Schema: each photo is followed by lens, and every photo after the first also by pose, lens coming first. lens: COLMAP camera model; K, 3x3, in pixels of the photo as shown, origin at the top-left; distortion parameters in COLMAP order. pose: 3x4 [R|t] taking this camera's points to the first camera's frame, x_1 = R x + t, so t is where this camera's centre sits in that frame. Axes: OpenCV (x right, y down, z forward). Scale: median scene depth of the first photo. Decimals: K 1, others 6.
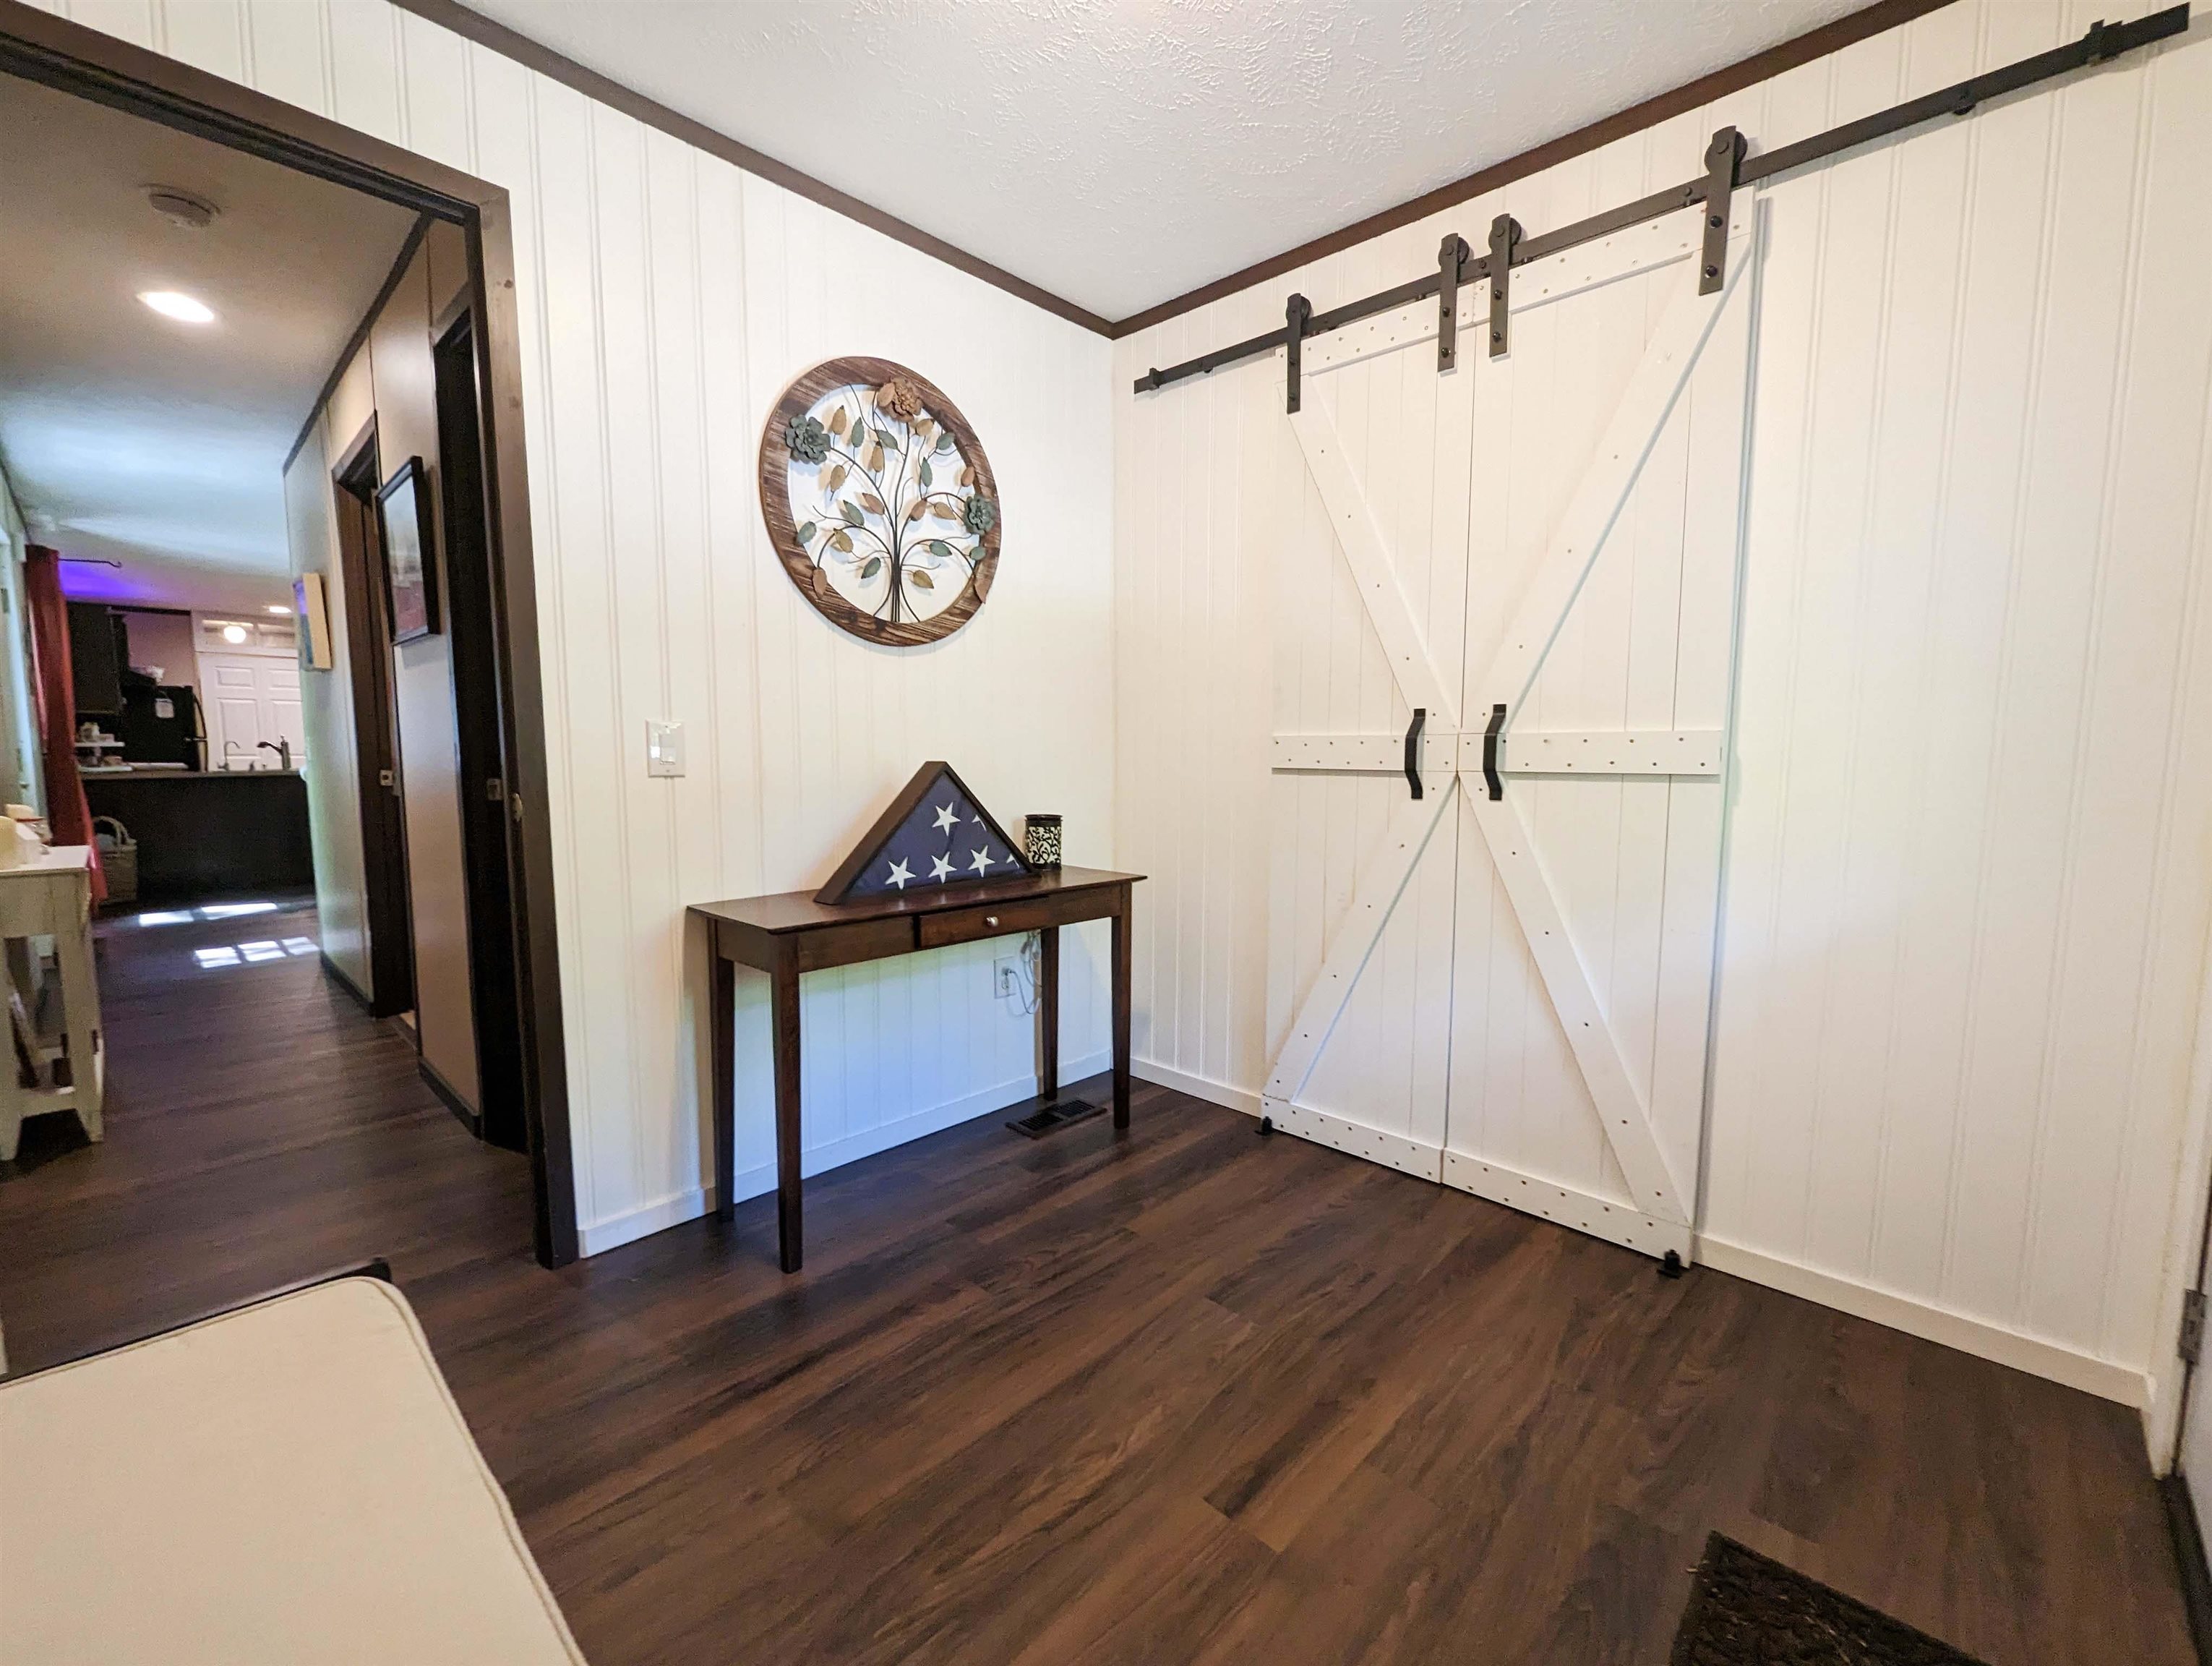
lens RADIAL K [[923.1, 0, 1108.6], [0, 923.1, 839.2], [0, 0, 1]] dist [0.003785, -0.002013]
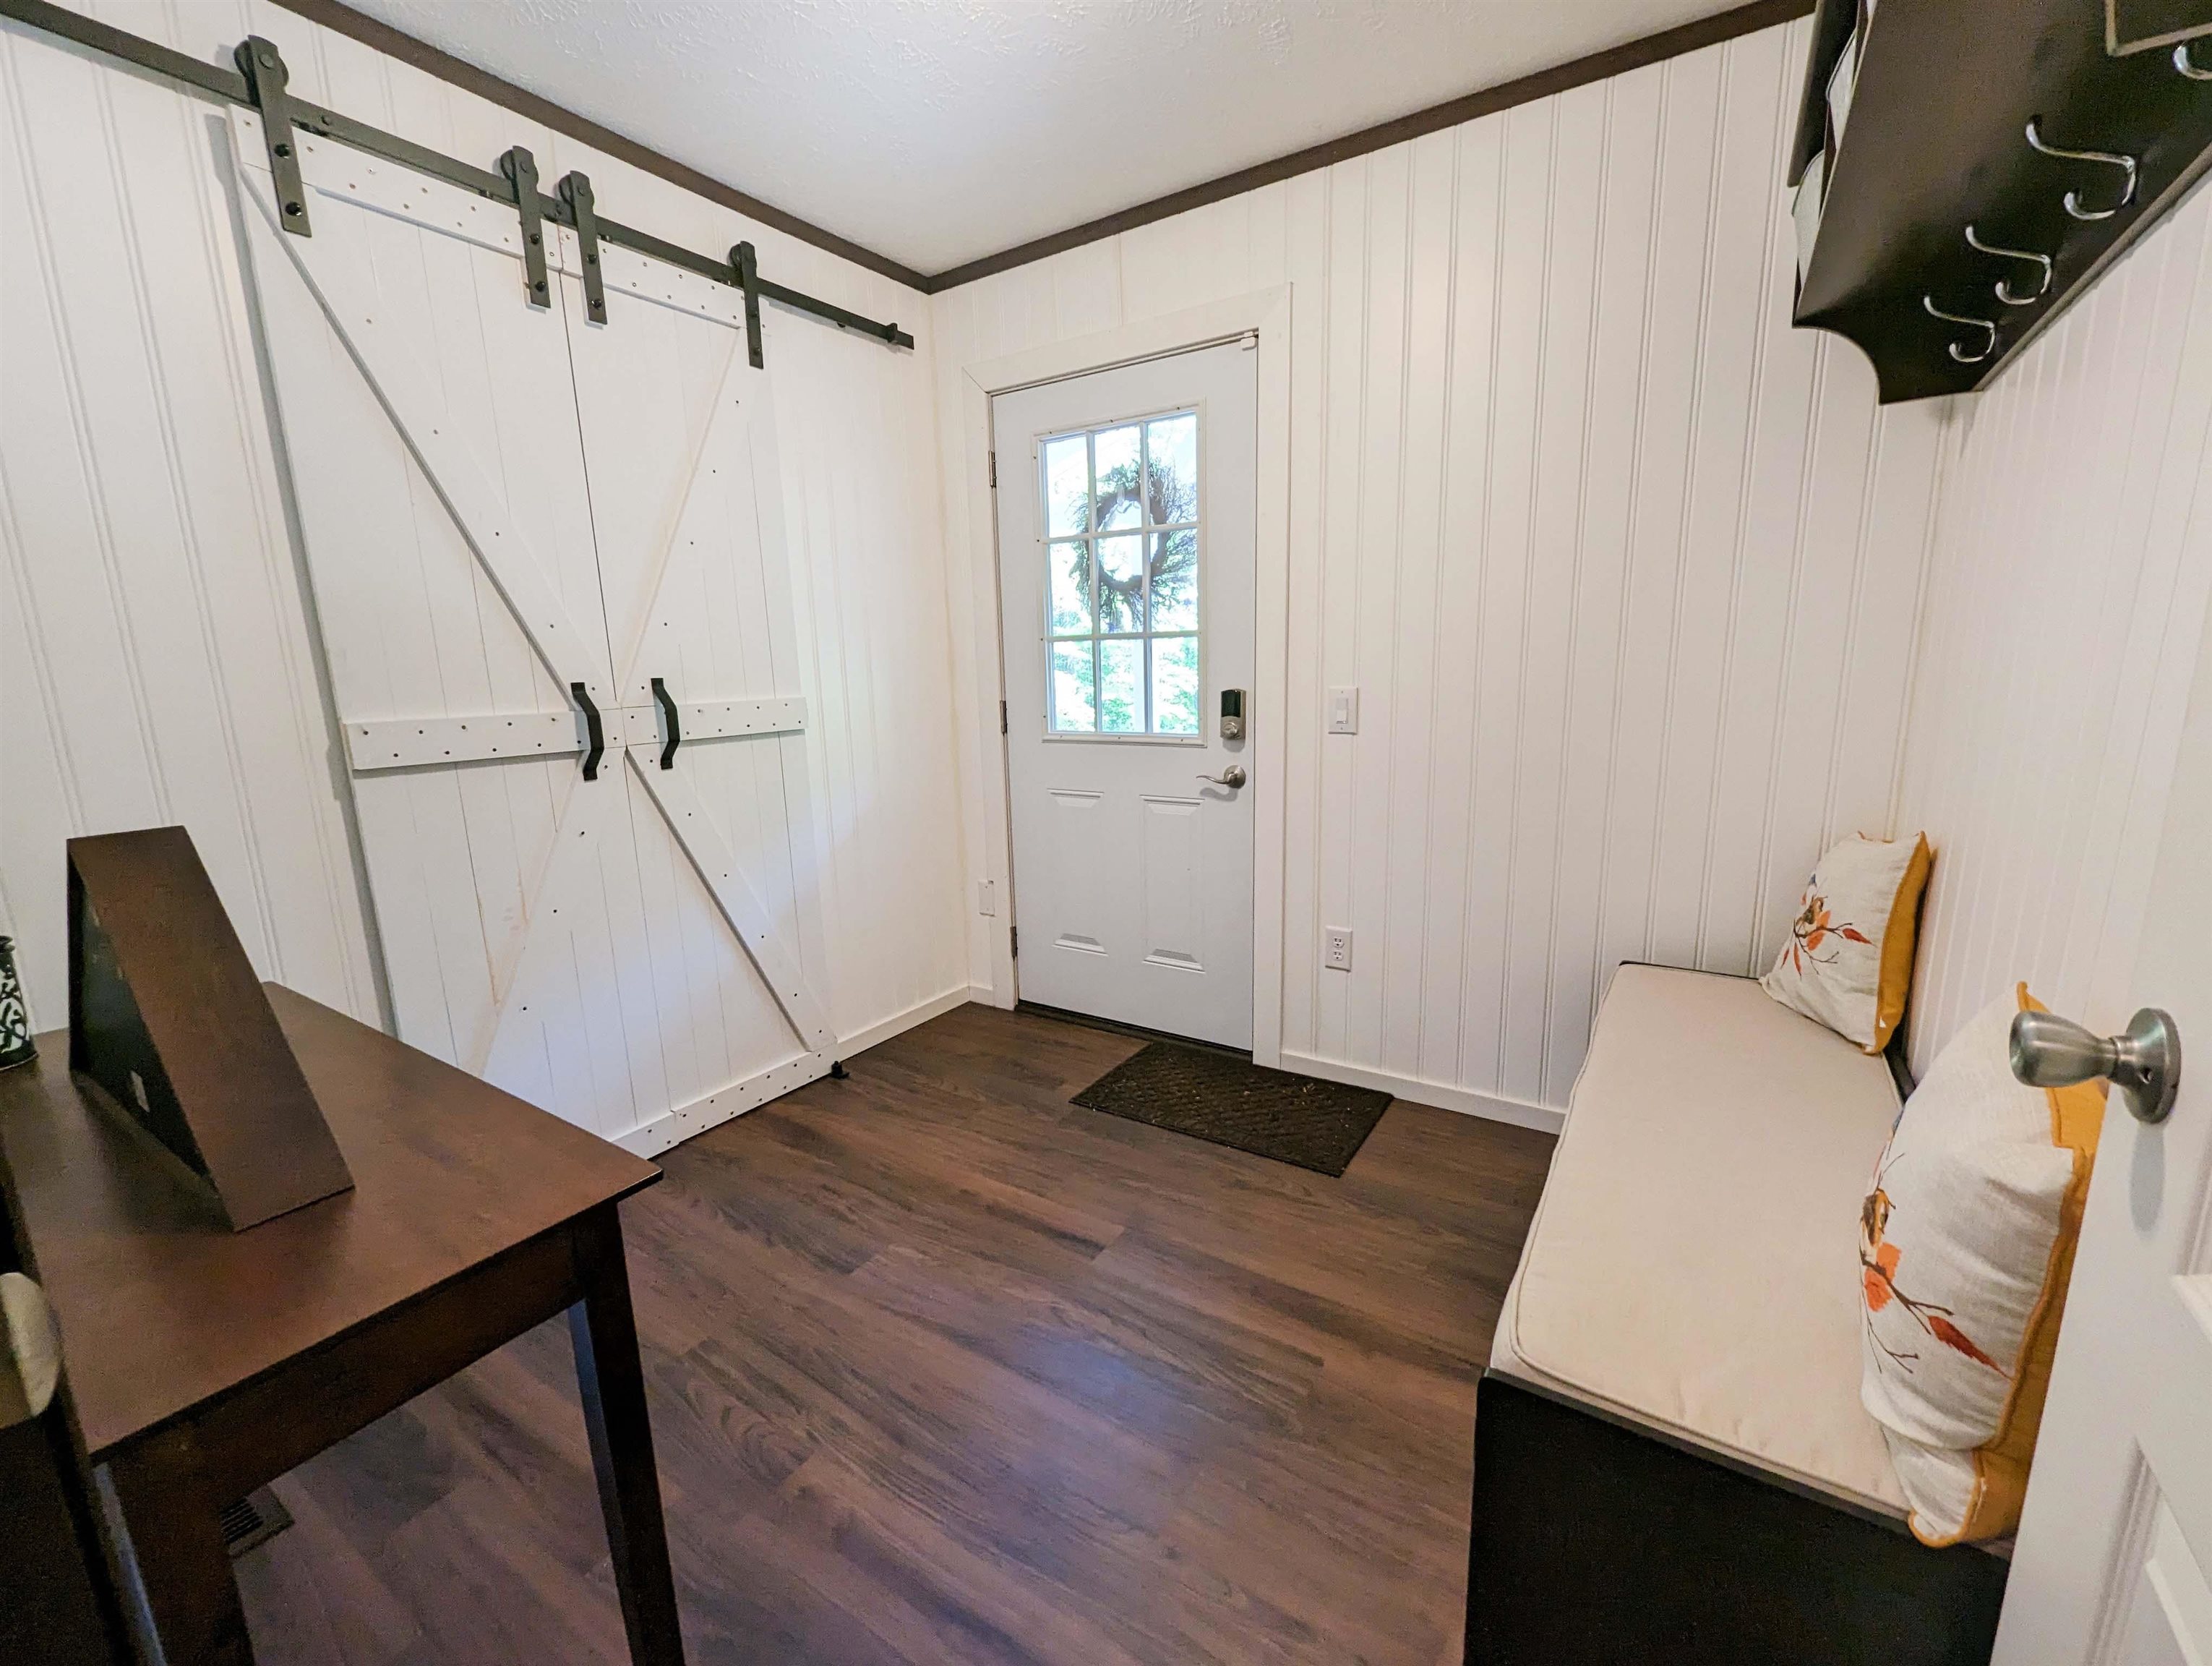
lens RADIAL K [[923.1, 0, 1110.4], [0, 923.1, 841.0], [0, 0, 1]] dist [0.003785, -0.002013]
pose [[-0.184830, -0.183474, 0.965492, -0.707621], [0.119924, 0.970866, 0.207454, -0.119945], [-0.975426, 0.154129, -0.157442, 0.679414]]
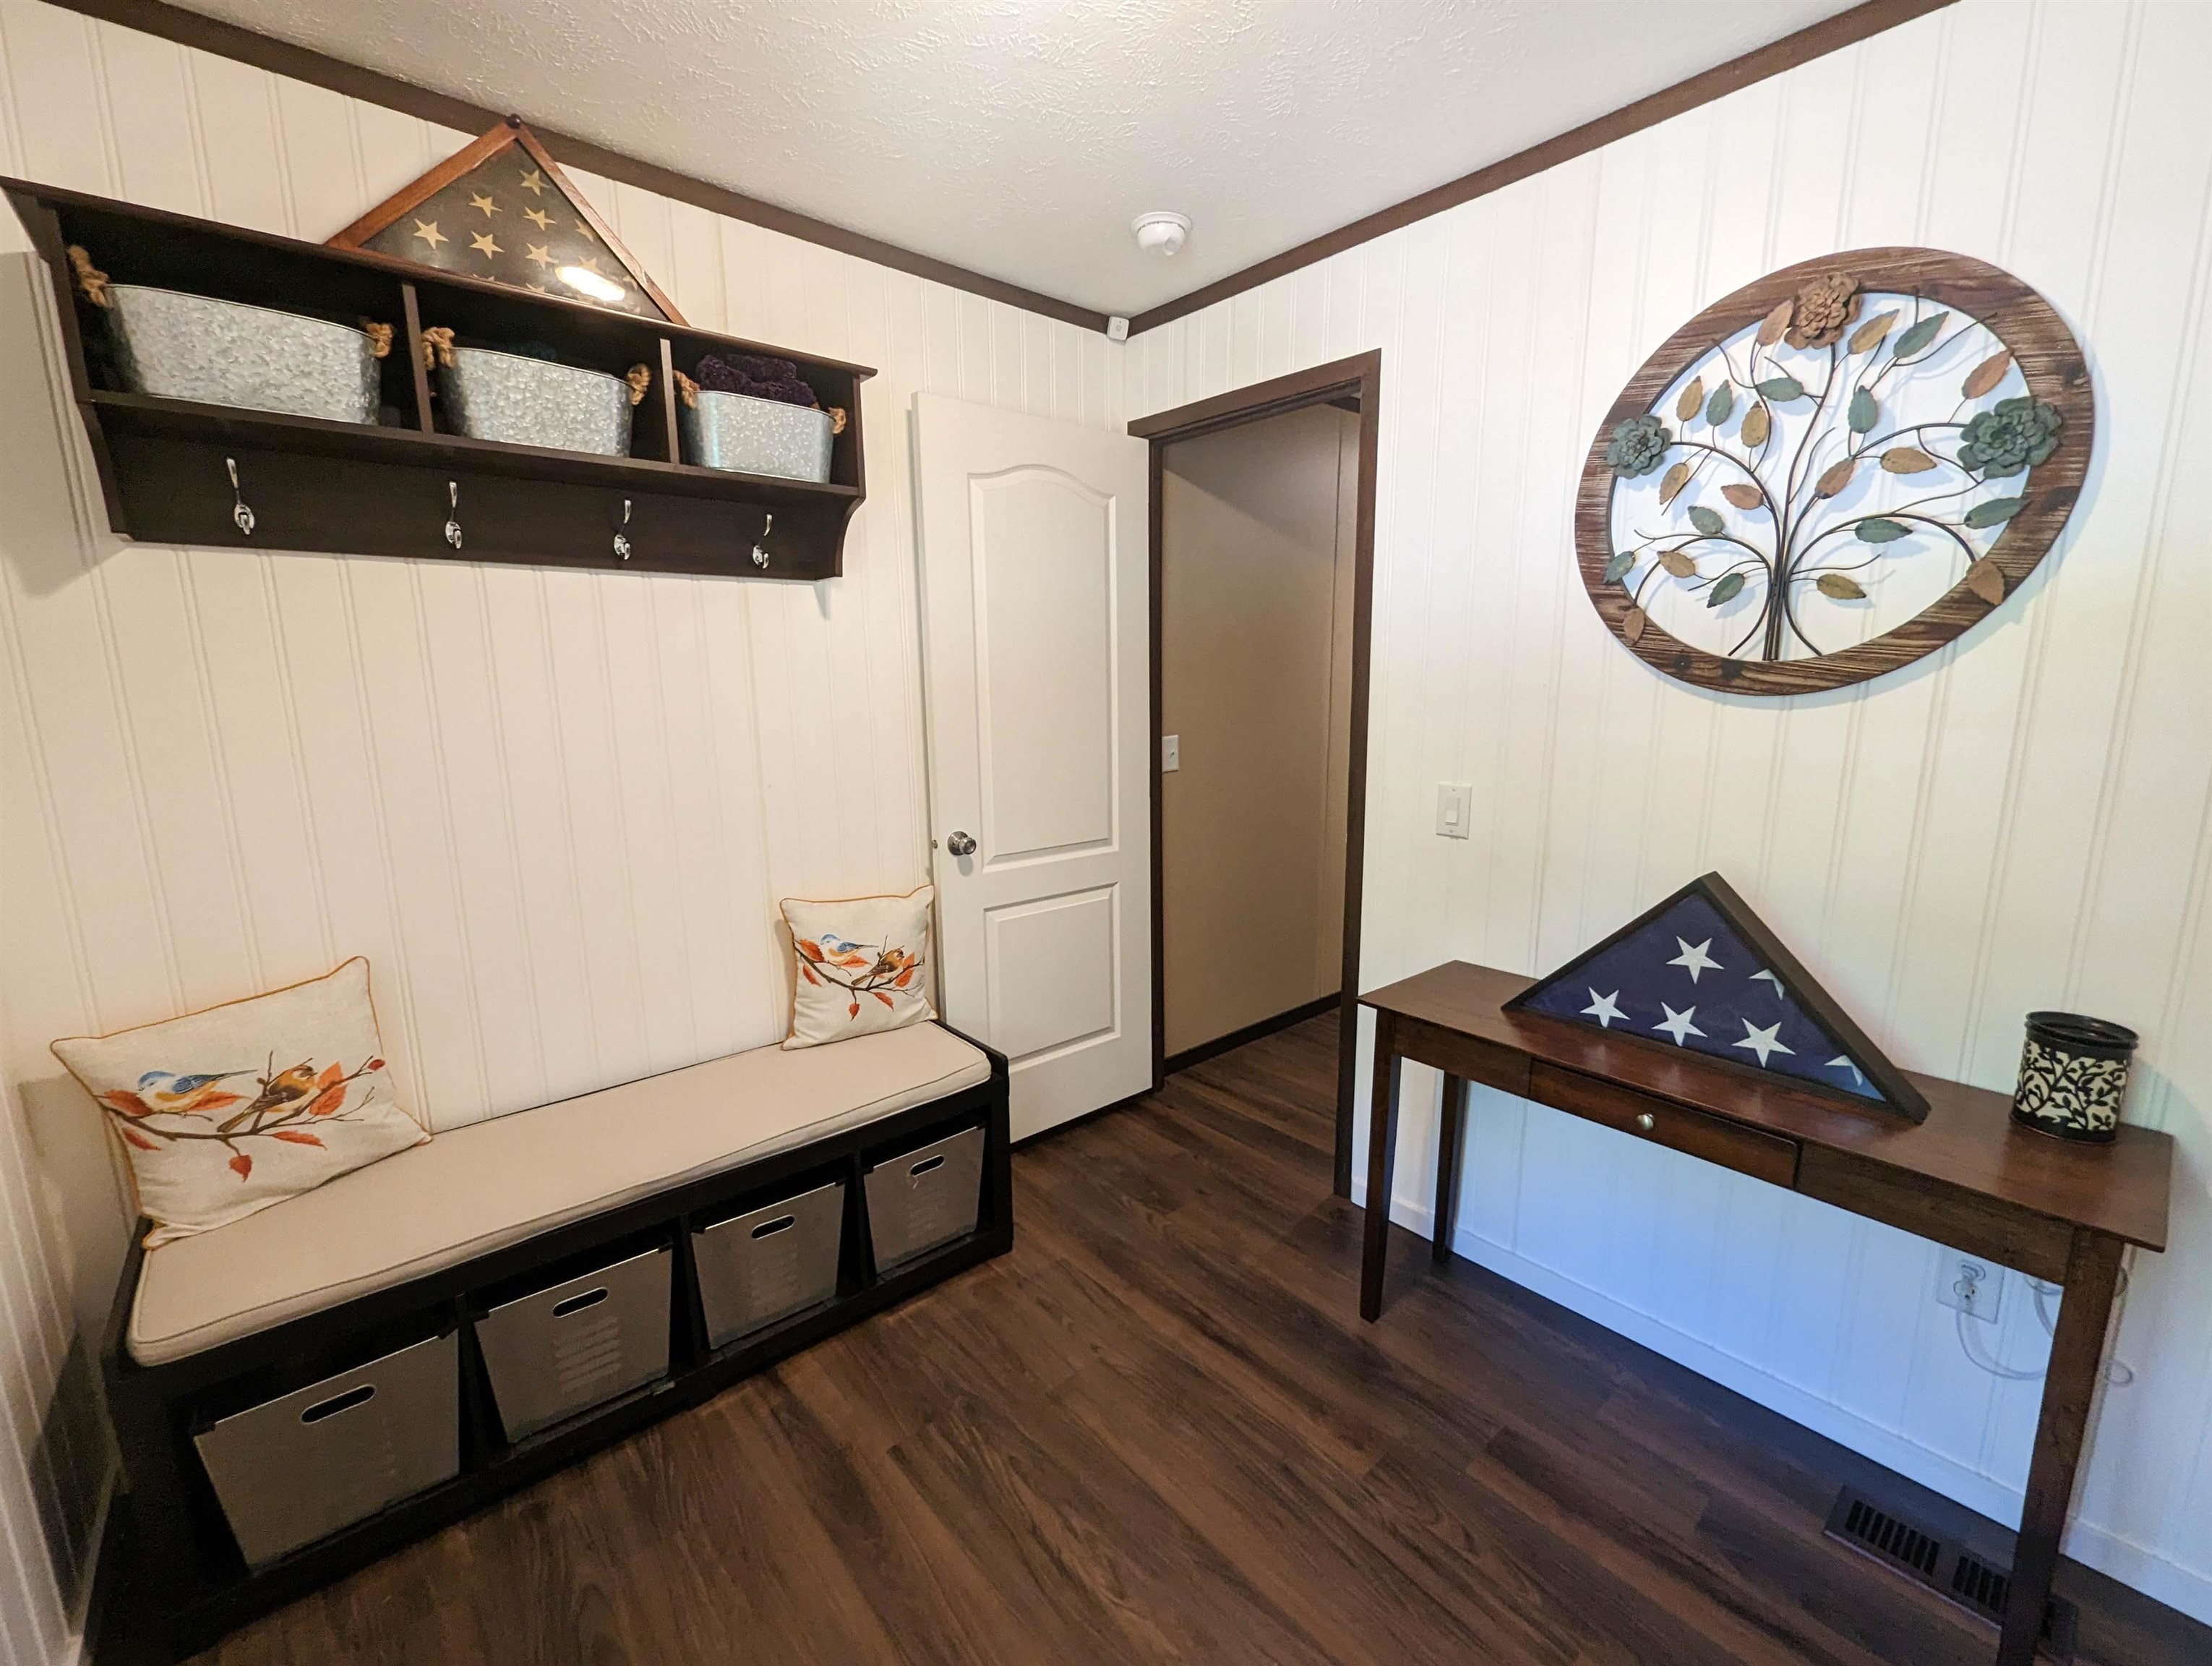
lens RADIAL K [[923.1, 0, 1103.6], [0, 923.1, 837.4], [0, 0, 1]] dist [0.003785, -0.002013]
pose [[-0.100391, 0.168186, -0.980630, 0.557135], [-0.090444, 0.979986, 0.177334, -0.204046], [0.990829, 0.106494, -0.083170, 0.649367]]
